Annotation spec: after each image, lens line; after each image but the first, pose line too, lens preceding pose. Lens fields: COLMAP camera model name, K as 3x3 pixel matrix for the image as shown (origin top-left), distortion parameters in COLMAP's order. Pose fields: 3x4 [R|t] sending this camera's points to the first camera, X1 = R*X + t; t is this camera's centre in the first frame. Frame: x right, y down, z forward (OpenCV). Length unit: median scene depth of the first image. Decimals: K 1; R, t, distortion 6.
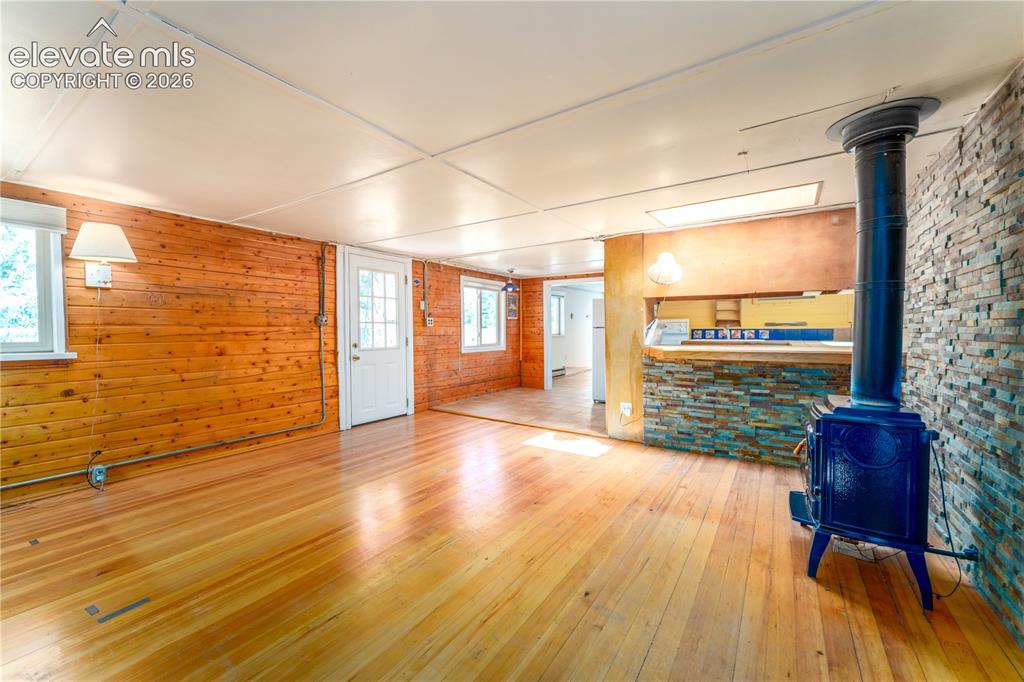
lens RADIAL K [[412.1, 0, 504.3], [0, 412.1, 342.3], [0, 0, 1]] dist [-0.004427, -0.000147]
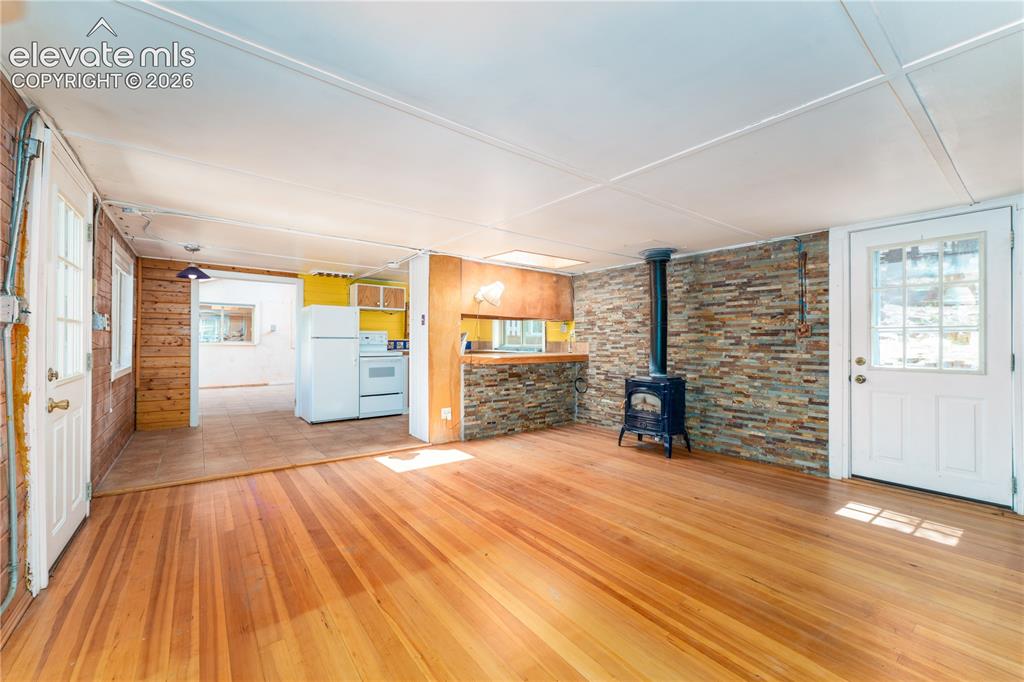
lens RADIAL K [[412.1, 0, 508.3], [0, 412.1, 339.6], [0, 0, 1]] dist [-0.004427, -0.000147]
pose [[0.307061, 0.010879, 0.951628, -0.793955], [0.019763, 0.999646, -0.017805, -0.013675], [-0.951485, 0.024274, 0.306738, 0.573005]]
